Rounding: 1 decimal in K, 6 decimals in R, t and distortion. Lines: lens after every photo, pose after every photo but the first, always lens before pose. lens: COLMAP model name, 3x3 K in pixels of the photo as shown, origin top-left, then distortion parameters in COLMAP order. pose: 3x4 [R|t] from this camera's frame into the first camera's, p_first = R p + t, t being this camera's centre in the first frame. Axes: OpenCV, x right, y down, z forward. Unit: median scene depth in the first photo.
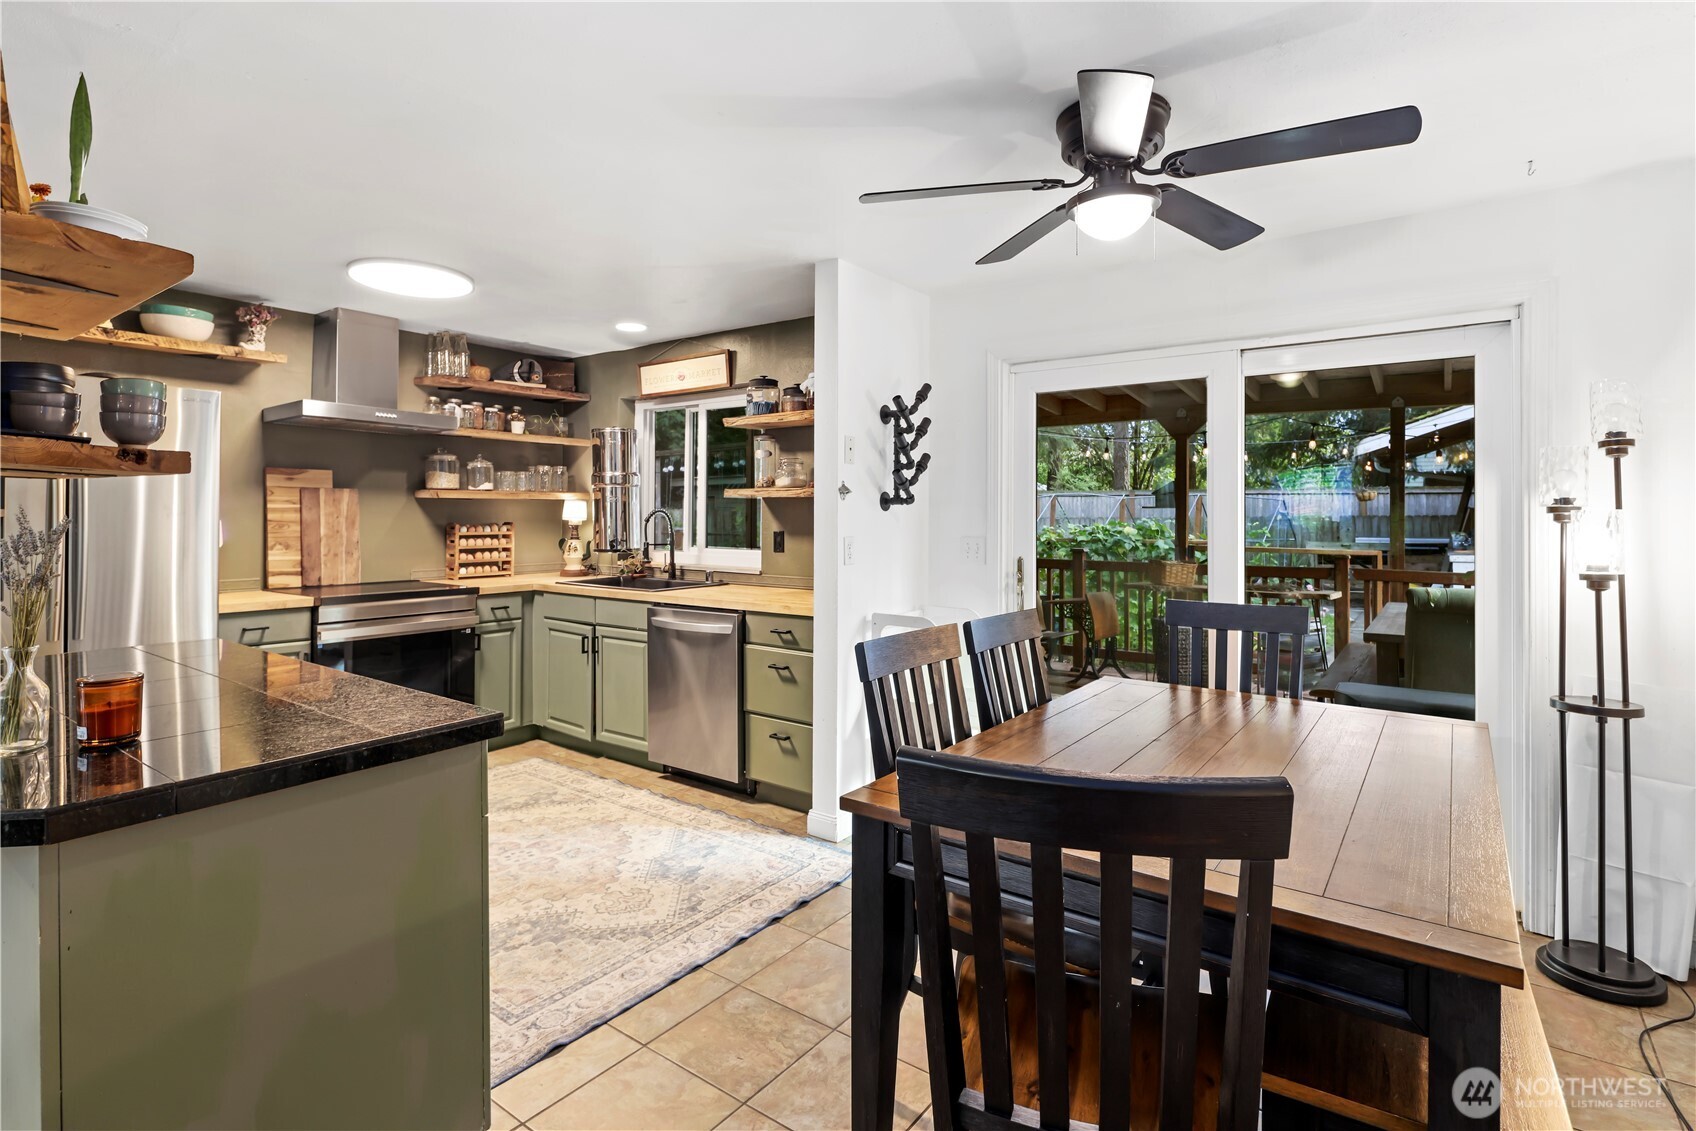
lens RADIAL K [[801.3, 0, 827.1], [0, 801.3, 509.5], [0, 0, 1]] dist [0.002604, -0.000168]
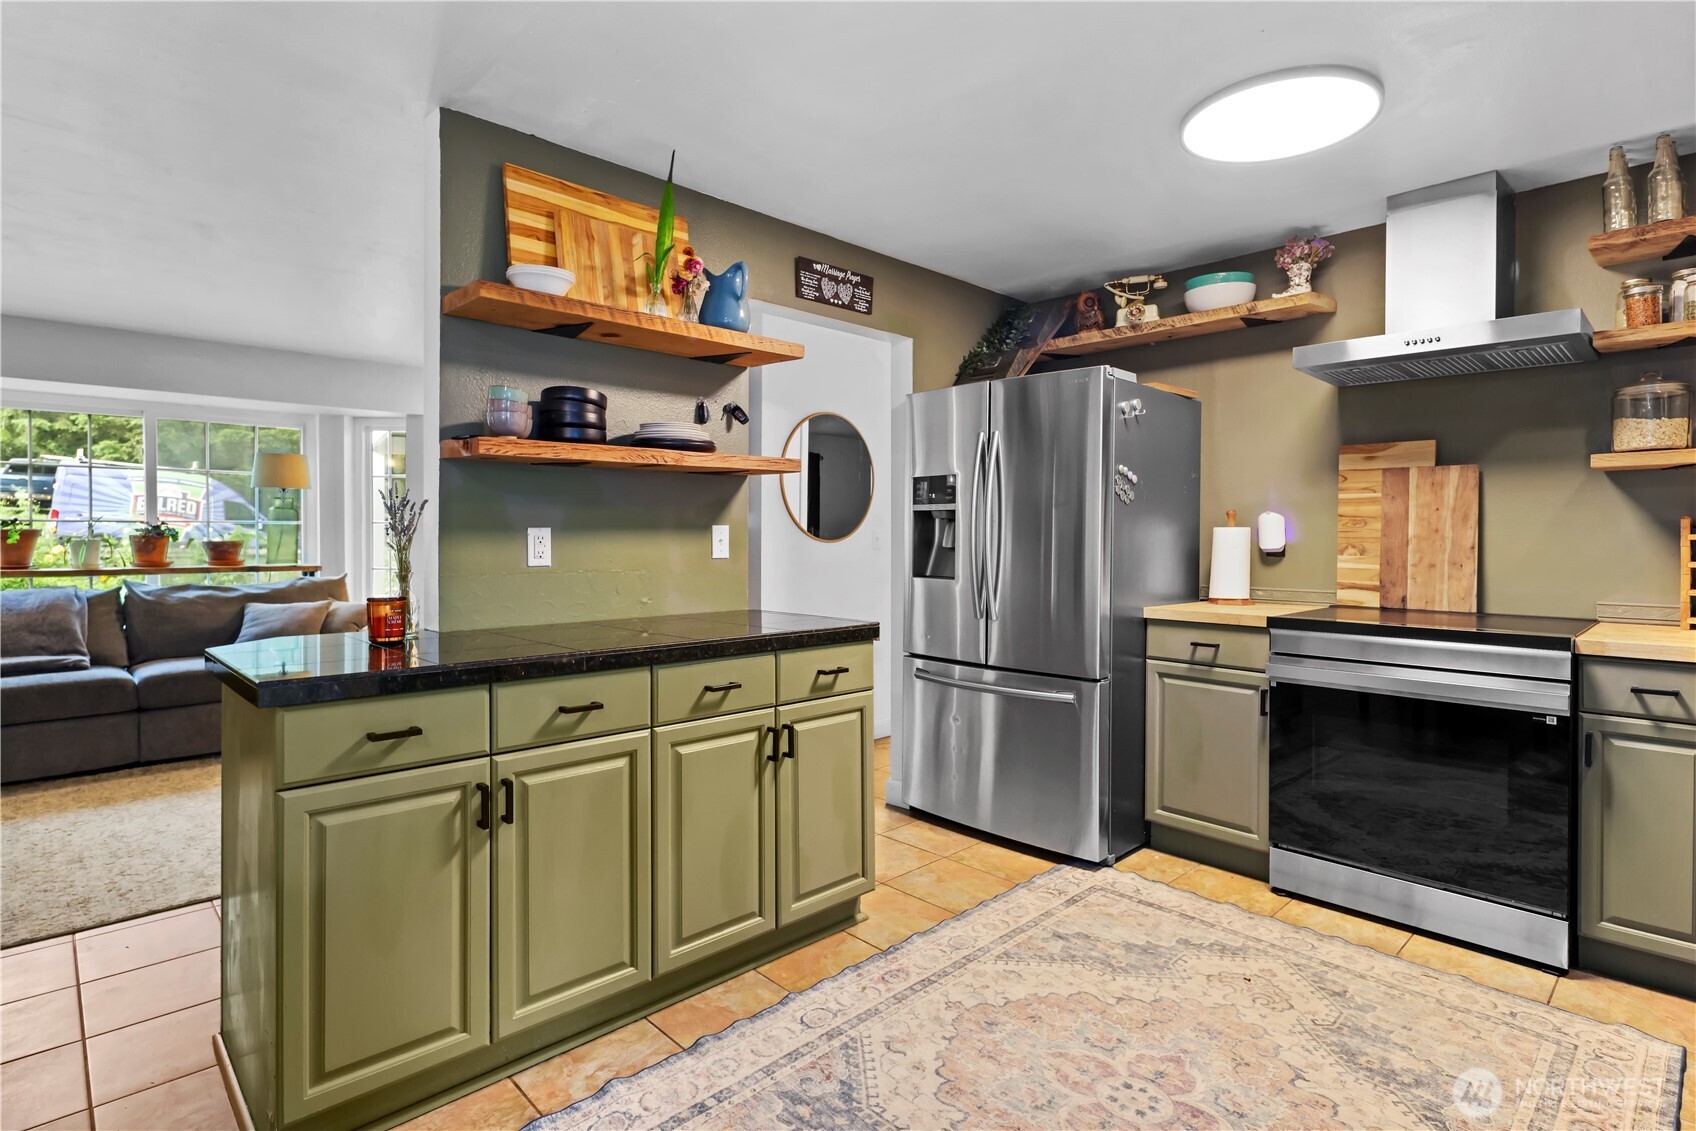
lens RADIAL K [[845.5, 0, 858.1], [0, 845.5, 541.4], [0, 0, 1]] dist [-0.011907, -0.000881]
pose [[-0.158963, 0.001268, -0.987284, 0.149219], [0.005860, 0.999983, 0.000341, 0.032545], [0.987267, -0.005731, -0.158968, 0.626390]]
